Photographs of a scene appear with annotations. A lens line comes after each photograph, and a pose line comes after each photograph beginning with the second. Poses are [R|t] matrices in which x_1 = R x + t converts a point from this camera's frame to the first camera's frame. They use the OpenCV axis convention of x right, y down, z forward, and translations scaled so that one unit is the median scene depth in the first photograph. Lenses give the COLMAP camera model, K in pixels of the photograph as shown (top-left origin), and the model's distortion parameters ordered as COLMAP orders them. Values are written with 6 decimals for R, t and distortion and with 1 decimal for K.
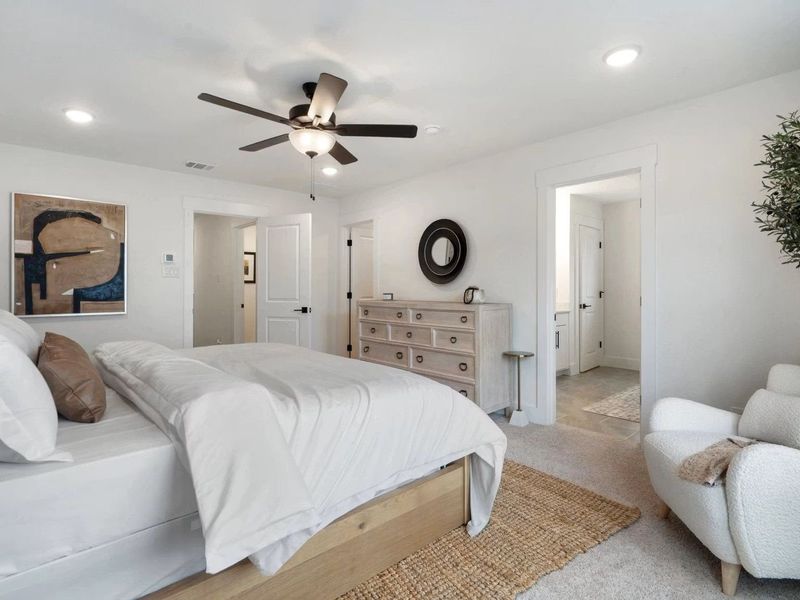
lens RADIAL K [[415.5, 0, 400.8], [0, 415.5, 296.0], [0, 0, 1]] dist [-0.001472, -0.000251]
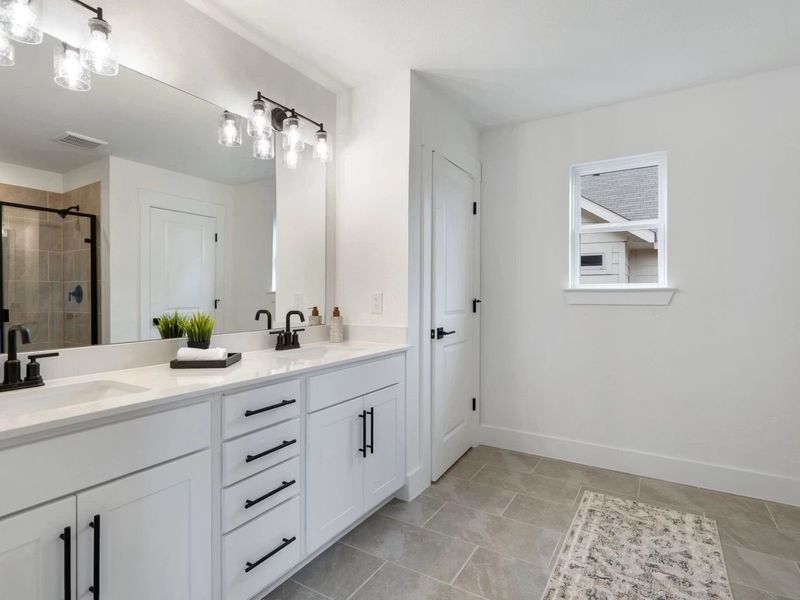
lens RADIAL K [[415.5, 0, 400.0], [0, 415.5, 296.8], [0, 0, 1]] dist [-0.001472, -0.000251]
pose [[0.961997, 0.002915, 0.273045, 0.275240], [-0.005234, 0.999956, 0.007765, -0.017970], [-0.273011, -0.008899, 0.961970, 0.578138]]
